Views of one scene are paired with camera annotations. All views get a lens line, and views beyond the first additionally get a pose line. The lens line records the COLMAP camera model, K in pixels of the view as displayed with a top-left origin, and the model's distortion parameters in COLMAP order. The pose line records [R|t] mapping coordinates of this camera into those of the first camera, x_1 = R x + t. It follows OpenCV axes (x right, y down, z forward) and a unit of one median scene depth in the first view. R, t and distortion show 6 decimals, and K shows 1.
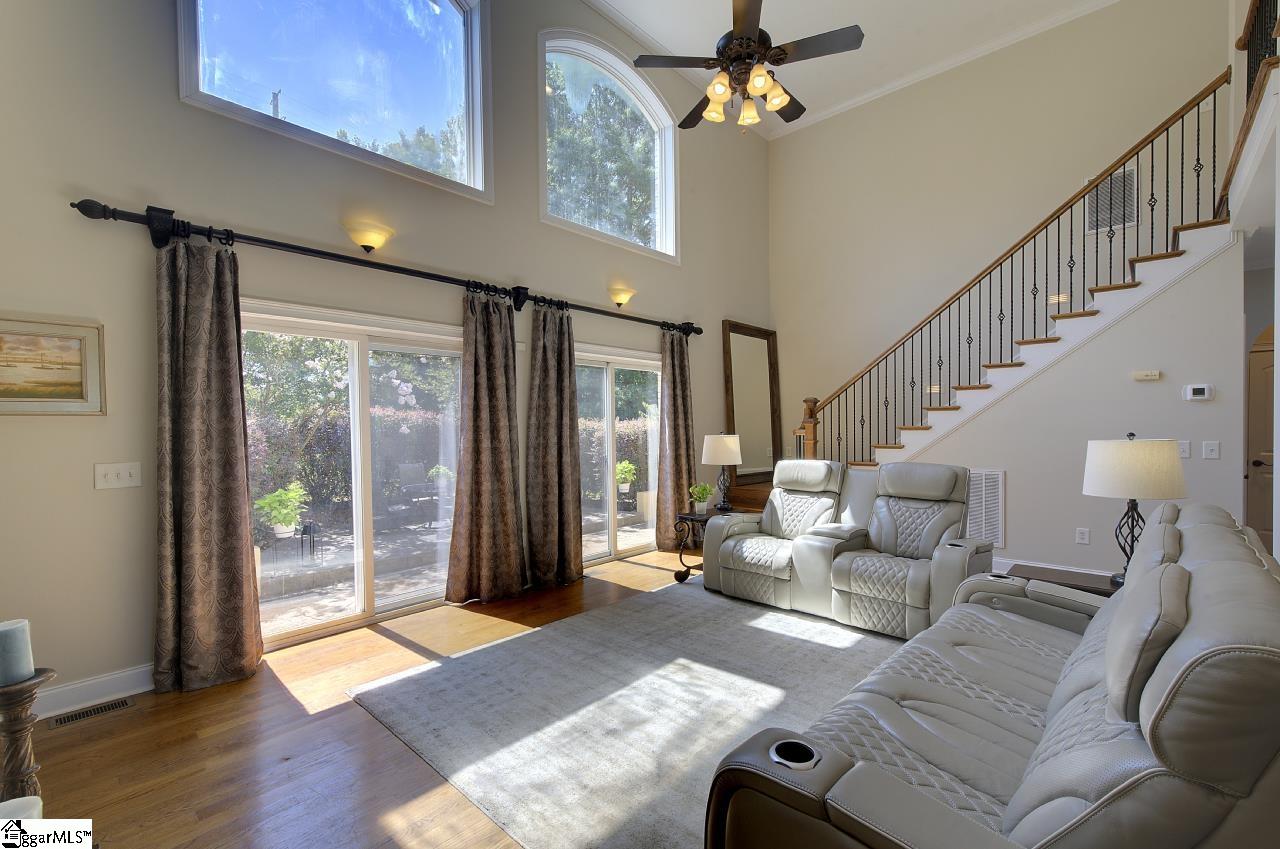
lens RADIAL K [[551.3, 0, 646.2], [0, 551.3, 431.7], [0, 0, 1]] dist [0.004135, 0.000836]
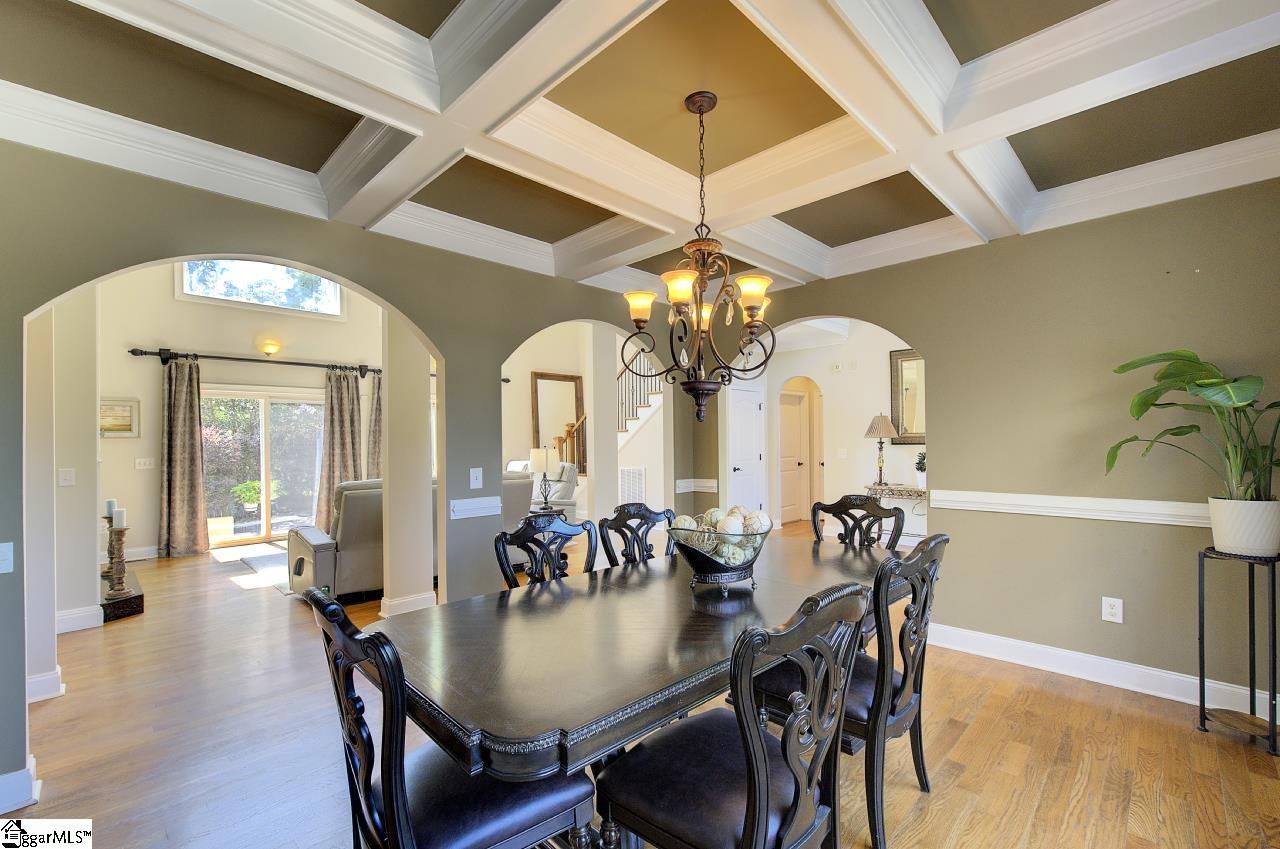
lens RADIAL K [[551.3, 0, 646.8], [0, 551.3, 431.6], [0, 0, 1]] dist [0.004135, 0.000836]
pose [[0.999624, 0.003603, -0.027180, 1.150253], [-0.004121, 0.999811, -0.019013, -0.018780], [0.027107, 0.019118, 0.999450, -1.198812]]
